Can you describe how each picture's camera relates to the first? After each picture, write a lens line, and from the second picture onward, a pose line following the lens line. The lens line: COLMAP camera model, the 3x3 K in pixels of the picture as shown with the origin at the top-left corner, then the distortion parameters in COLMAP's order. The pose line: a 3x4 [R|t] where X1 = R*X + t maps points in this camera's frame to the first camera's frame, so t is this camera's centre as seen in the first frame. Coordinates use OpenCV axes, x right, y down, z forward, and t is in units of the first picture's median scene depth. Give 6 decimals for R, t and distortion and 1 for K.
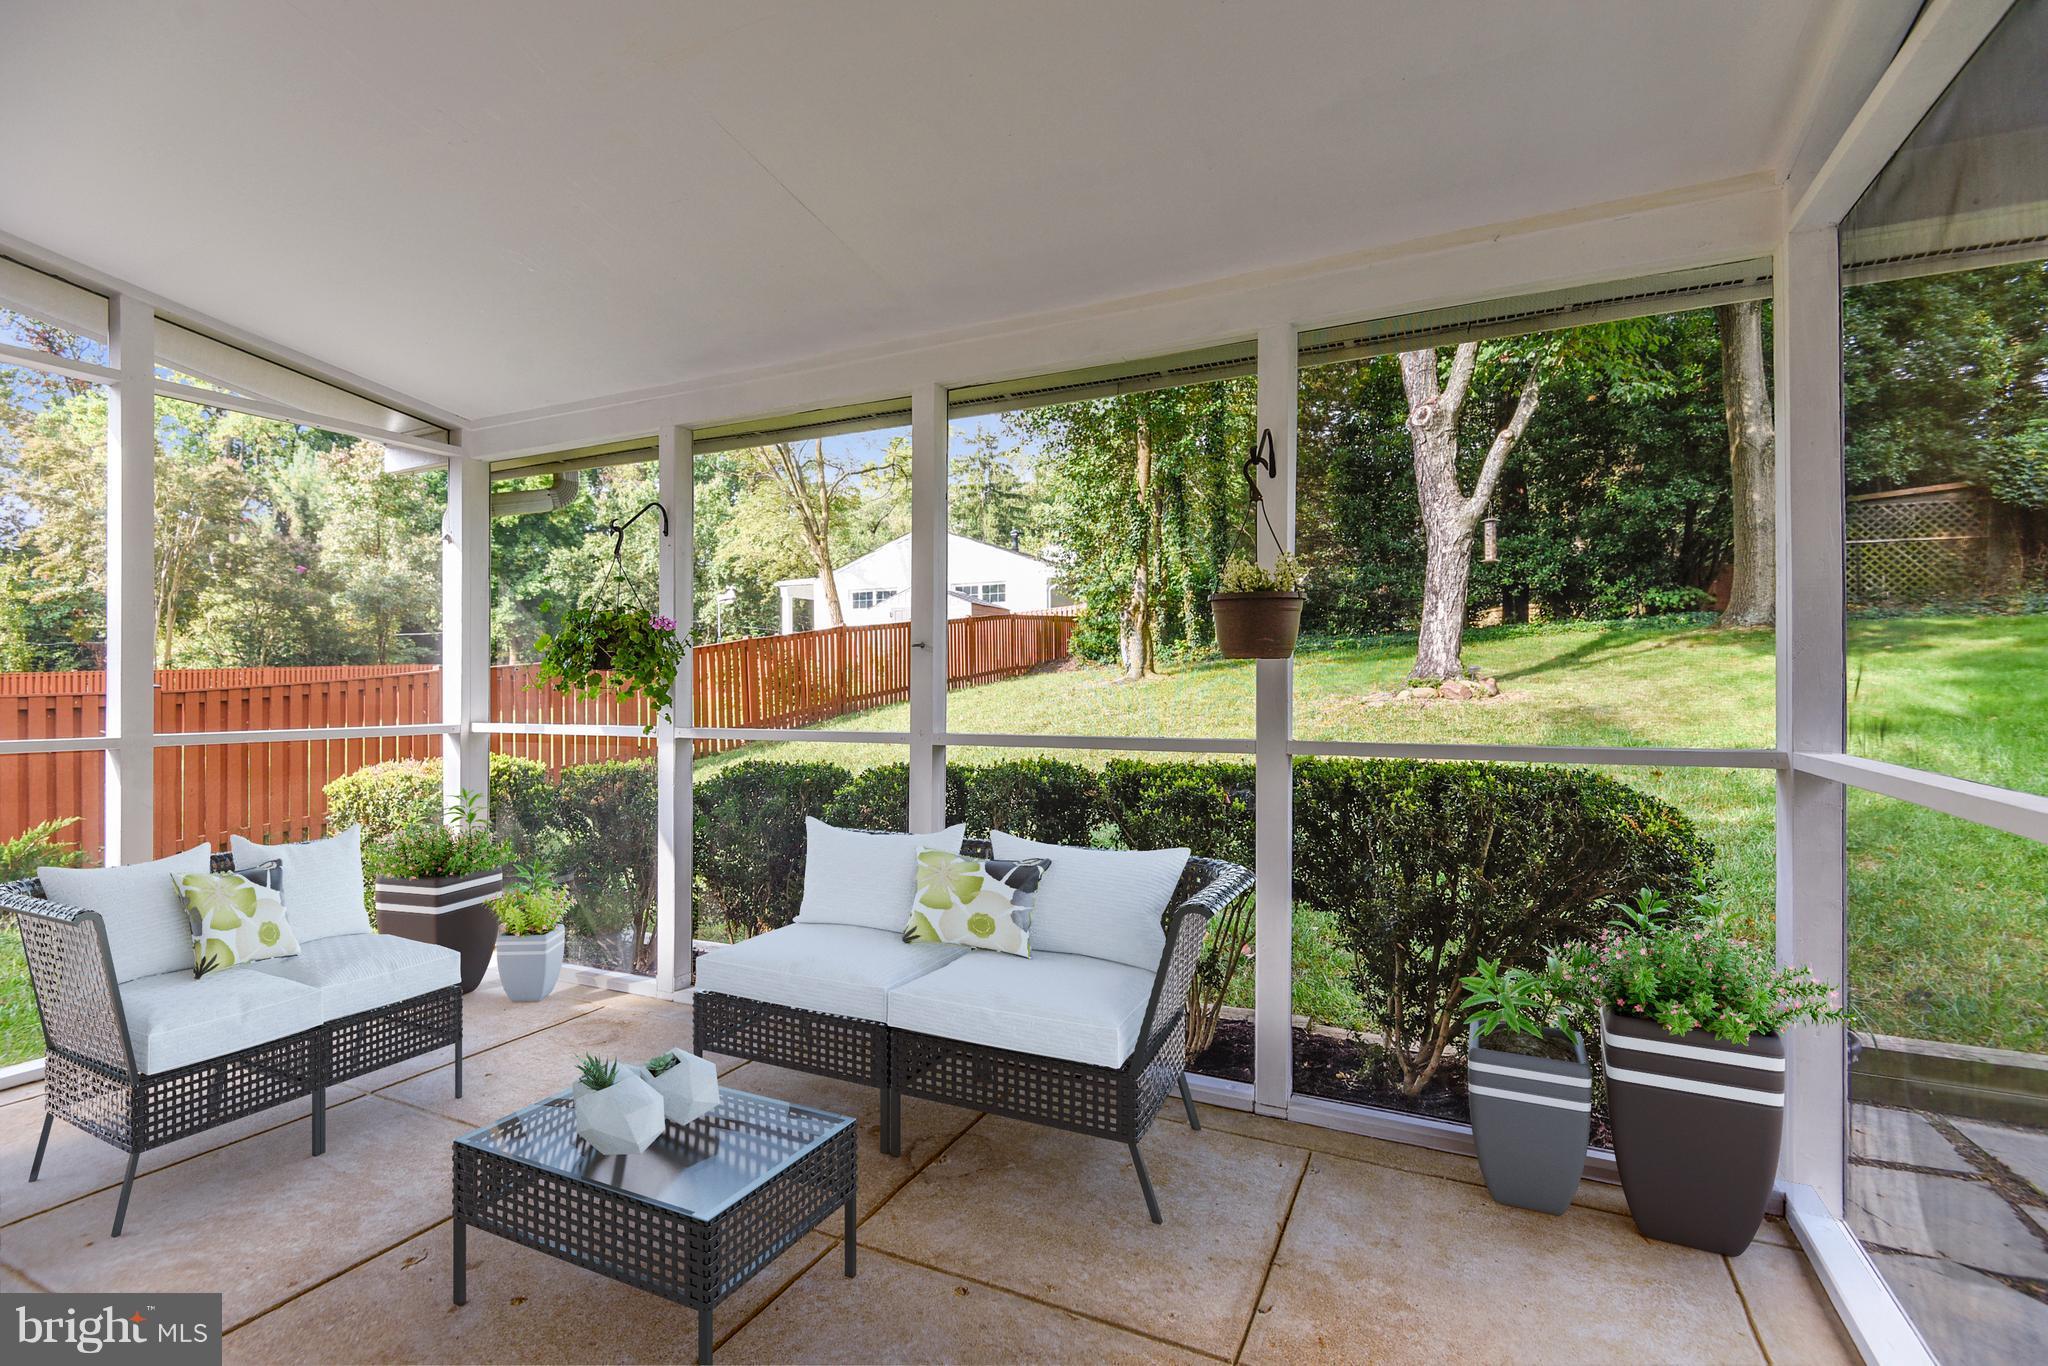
lens RADIAL K [[936.4, 0, 1028.7], [0, 936.4, 683.9], [0, 0, 1]] dist [0.017578, -0.011485]
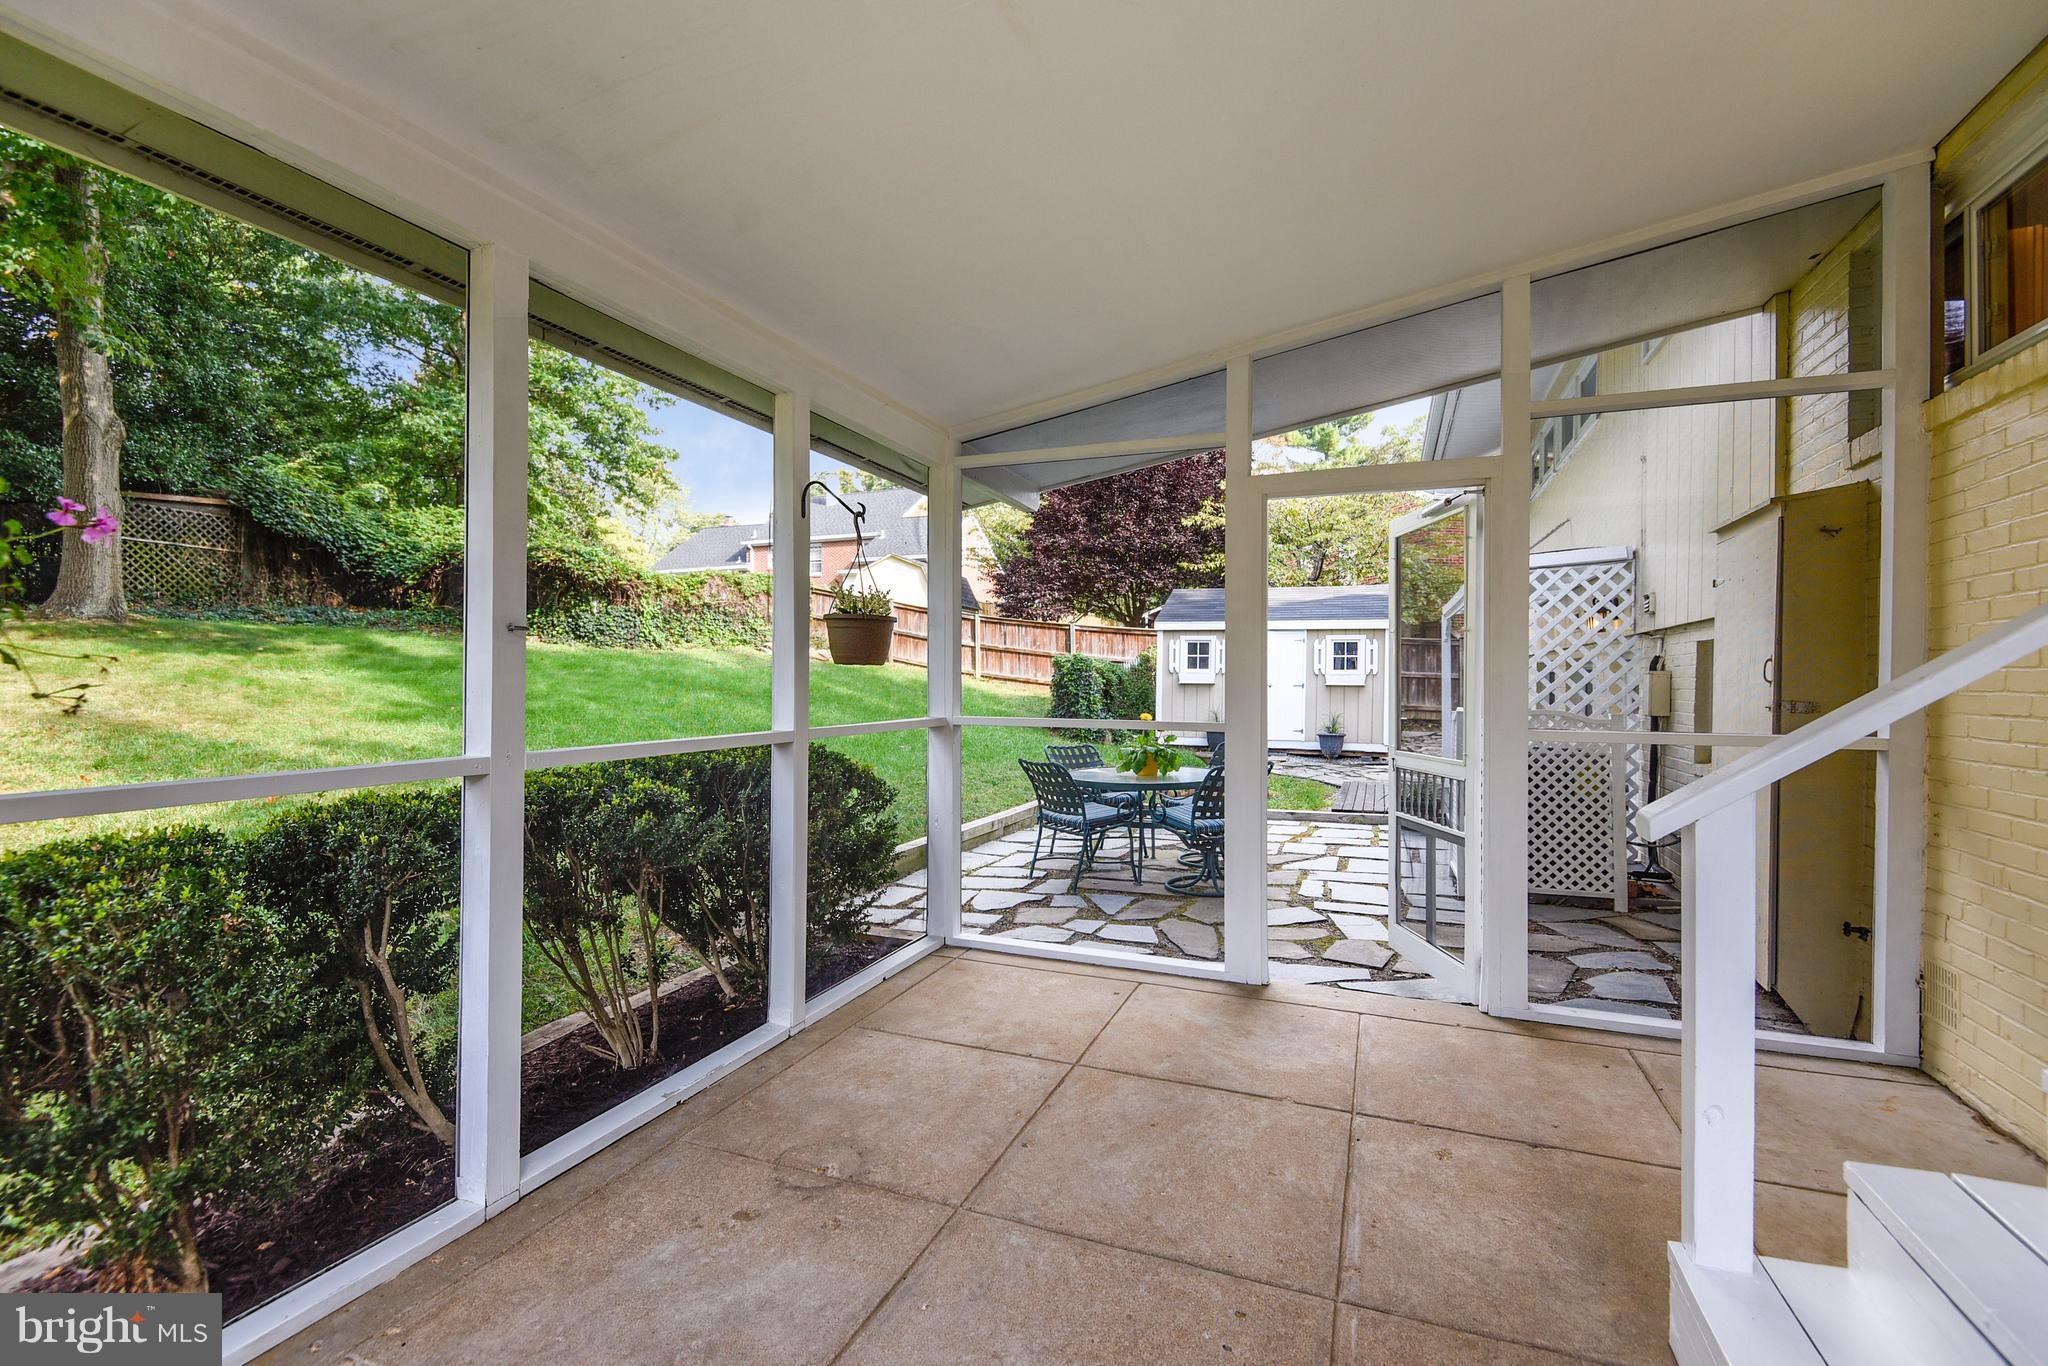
lens RADIAL K [[936.4, 0, 1027.0], [0, 936.4, 680.2], [0, 0, 1]] dist [0.017578, -0.011485]
pose [[-0.079641, 0.003640, 0.996817, -0.195655], [-0.007616, 0.999962, -0.004260, -0.004471], [-0.996795, -0.007931, -0.079610, 0.147899]]
